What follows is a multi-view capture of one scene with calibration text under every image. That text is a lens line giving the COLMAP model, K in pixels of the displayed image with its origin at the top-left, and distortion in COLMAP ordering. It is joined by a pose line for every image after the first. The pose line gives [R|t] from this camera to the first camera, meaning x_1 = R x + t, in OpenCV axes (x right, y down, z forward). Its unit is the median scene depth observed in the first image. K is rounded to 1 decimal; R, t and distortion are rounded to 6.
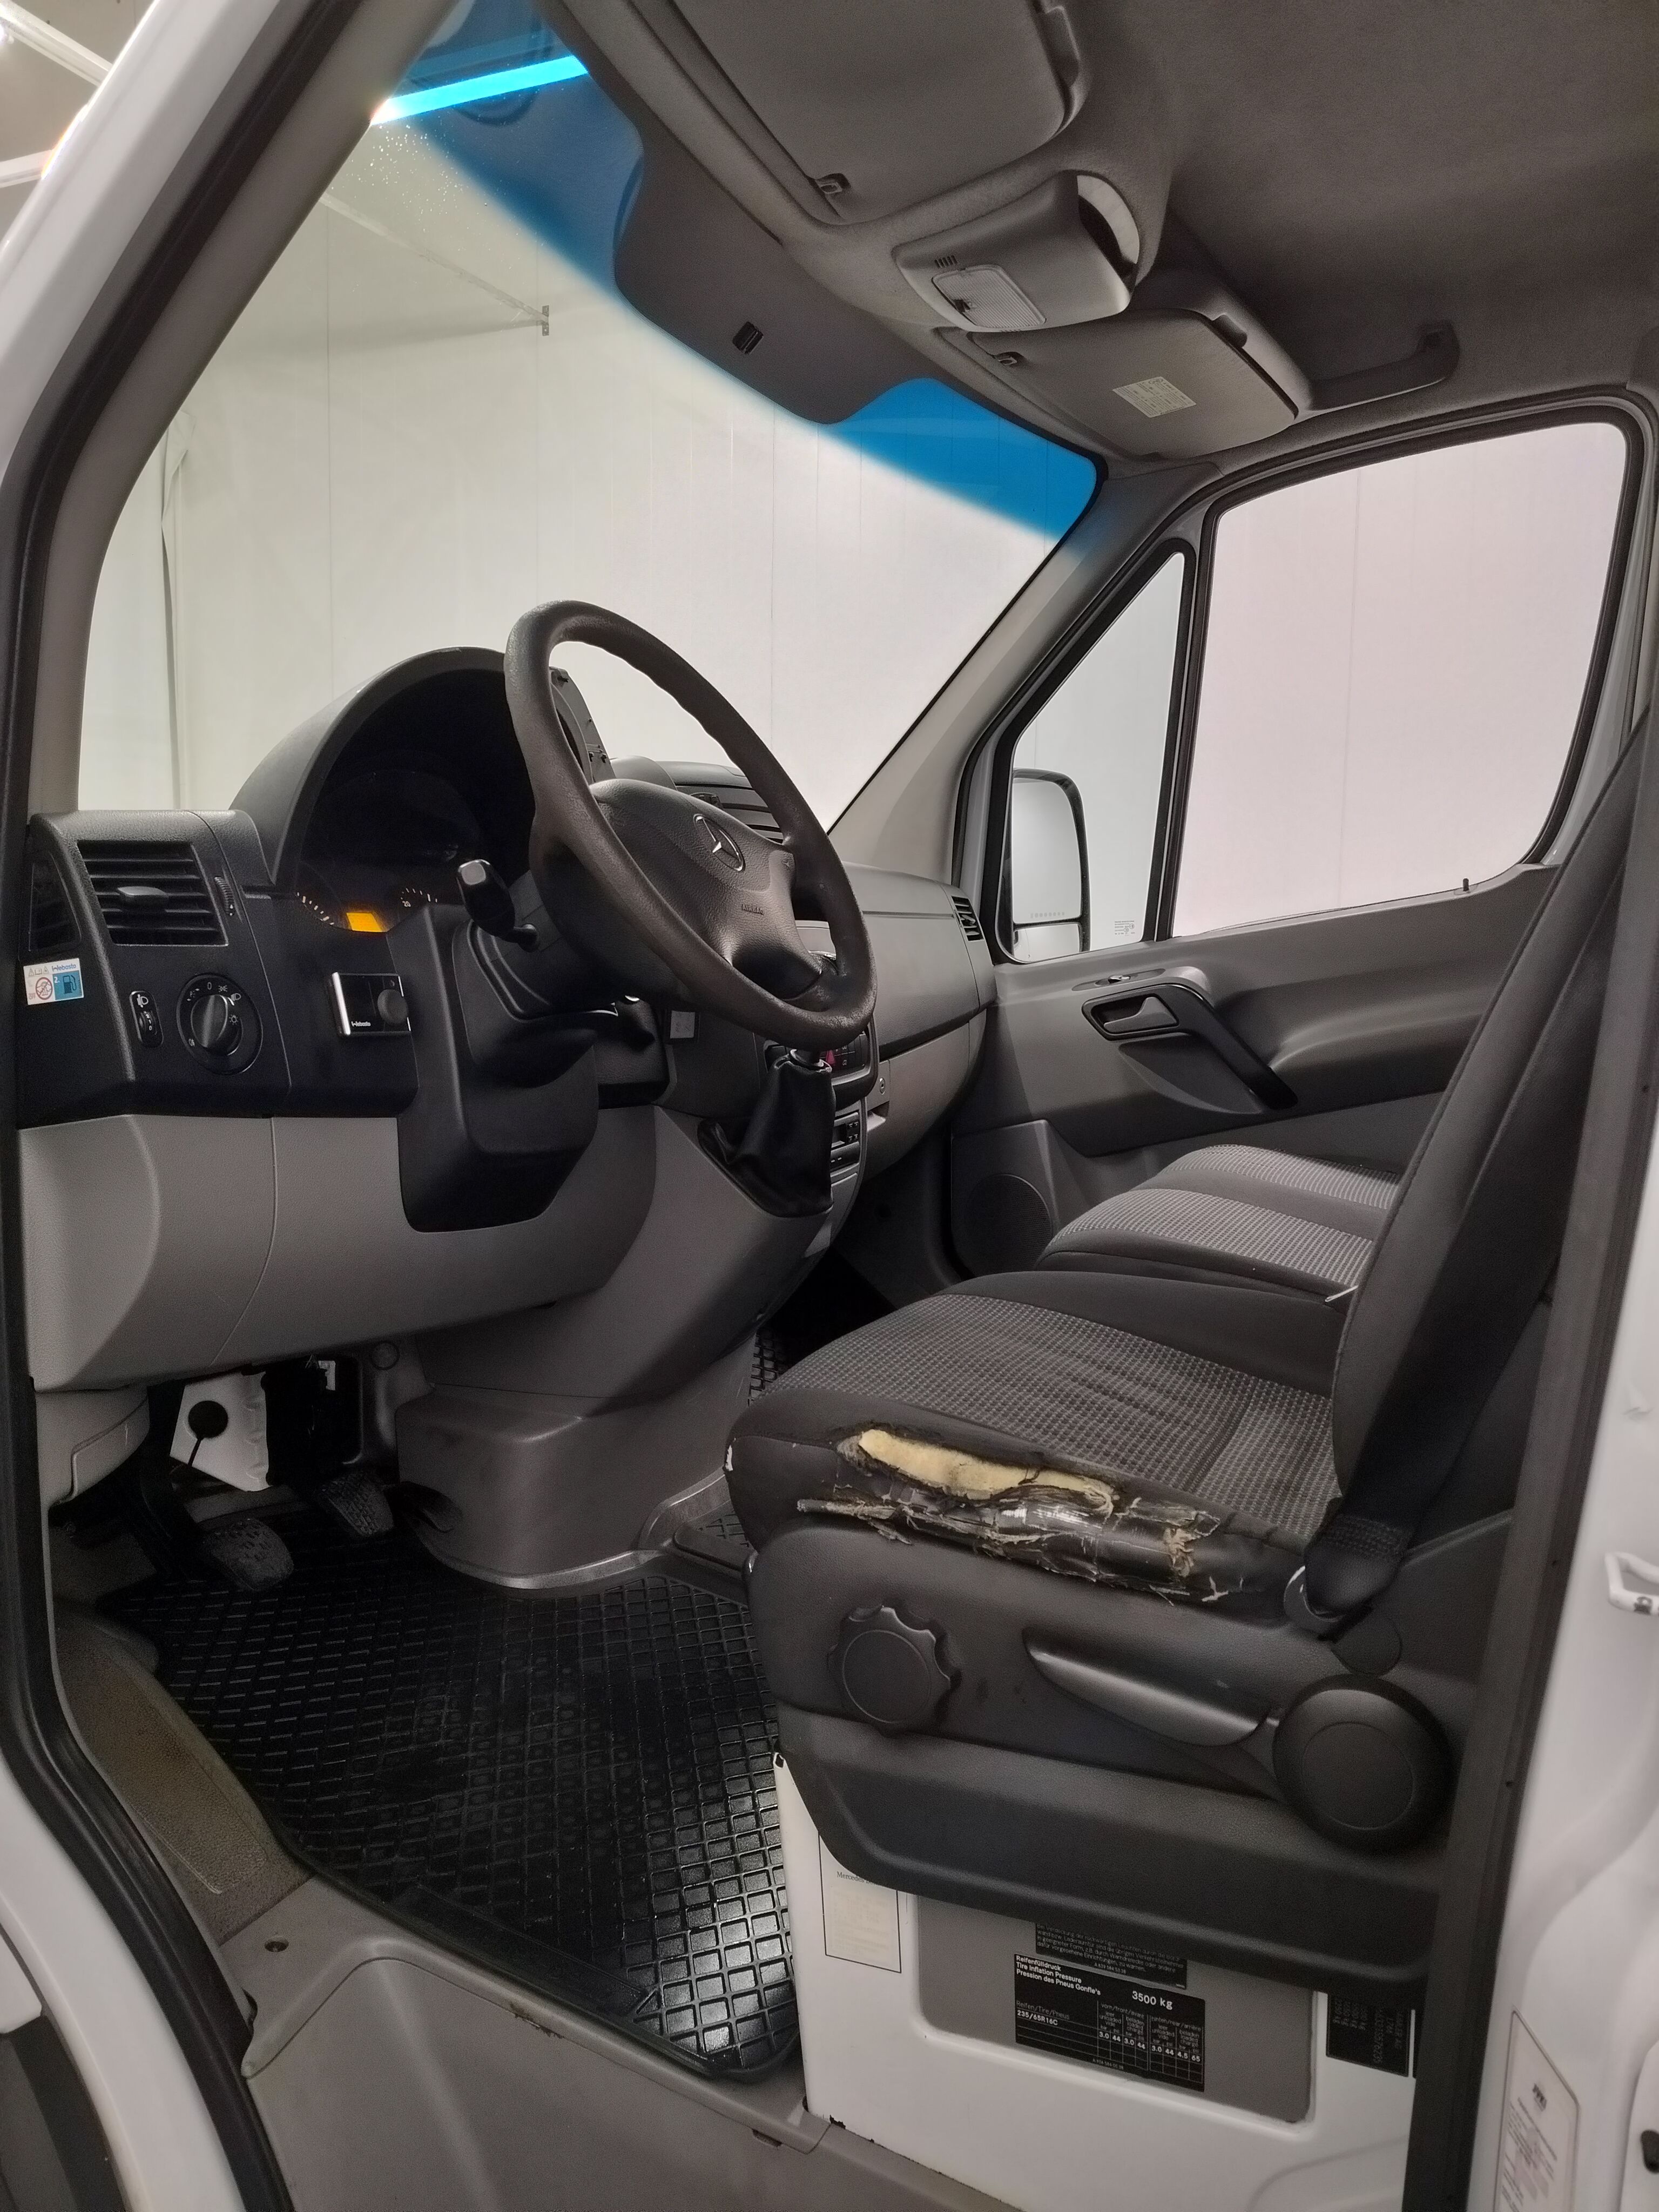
lens RADIAL K [[1672.3, 0, 829.5], [0, 1672.3, 1106.0], [0, 0, 1]] dist [0.106296, -0.207835]
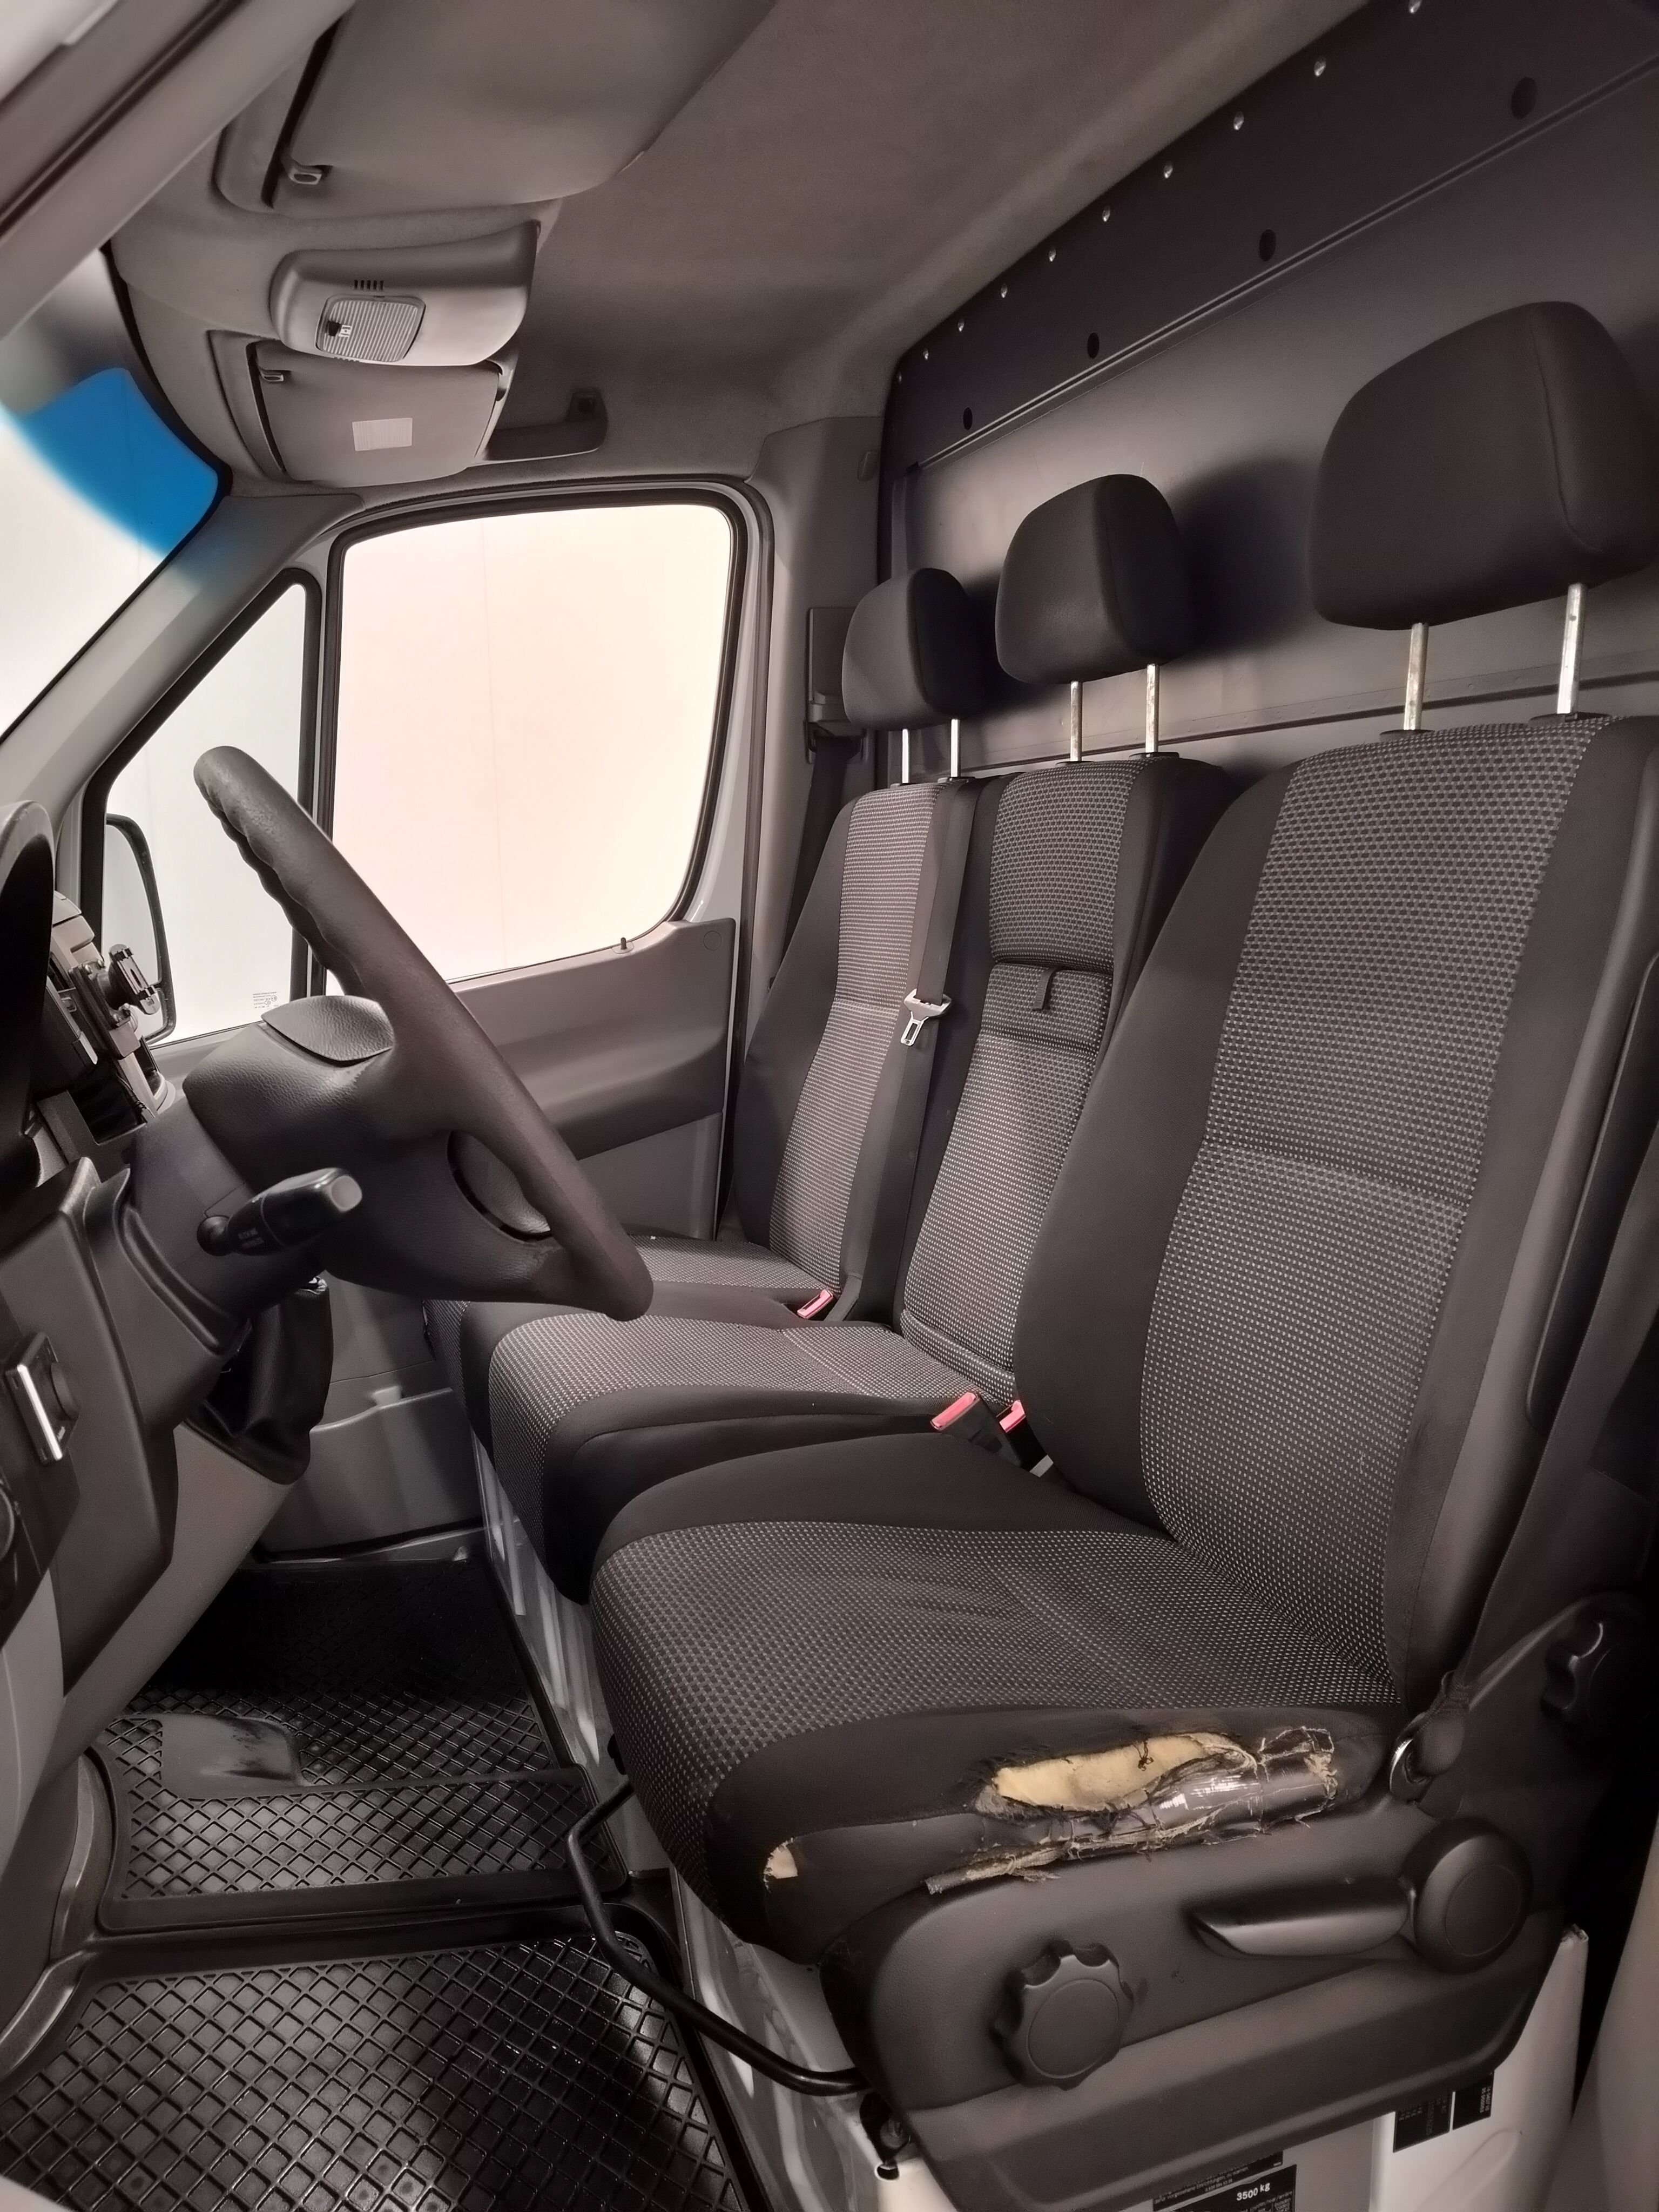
lens RADIAL K [[1704.9, 0, 829.5], [0, 1704.9, 1106.0], [0, 0, 1]] dist [-0.010812, -0.004475]
pose [[0.702917, -0.129231, 0.699434, -0.616553], [0.105605, 0.991419, 0.077048, -0.230294], [-0.703389, 0.019706, 0.710532, 0.428184]]
